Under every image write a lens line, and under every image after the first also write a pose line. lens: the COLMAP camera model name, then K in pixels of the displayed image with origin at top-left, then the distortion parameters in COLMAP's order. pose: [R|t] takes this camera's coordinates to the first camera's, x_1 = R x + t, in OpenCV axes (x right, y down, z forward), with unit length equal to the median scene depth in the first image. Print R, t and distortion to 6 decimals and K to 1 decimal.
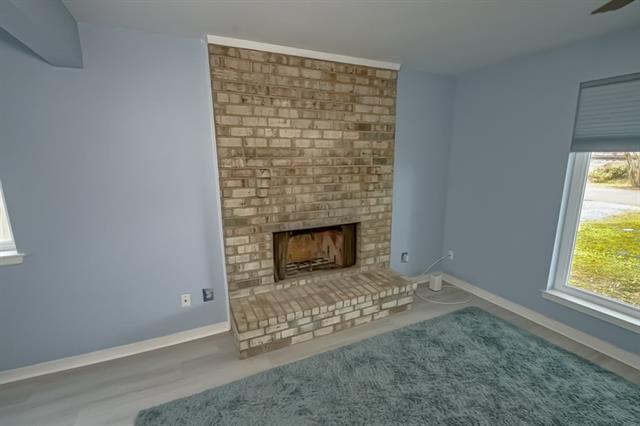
lens RADIAL K [[292.8, 0, 320.1], [0, 292.8, 217.6], [0, 0, 1]] dist [0.002322, -0.001714]
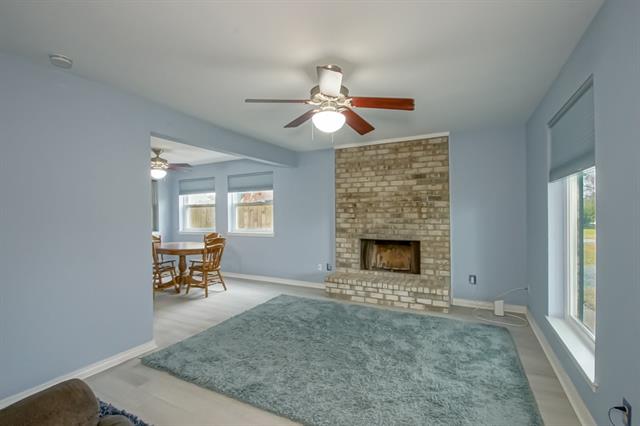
lens RADIAL K [[292.8, 0, 317.9], [0, 292.8, 212.4], [0, 0, 1]] dist [0.002322, -0.001714]
pose [[0.607070, 0.001368, -0.794647, 1.095596], [-0.160821, 0.979517, -0.121173, 0.149607], [0.778205, 0.201356, 0.594855, -0.289706]]
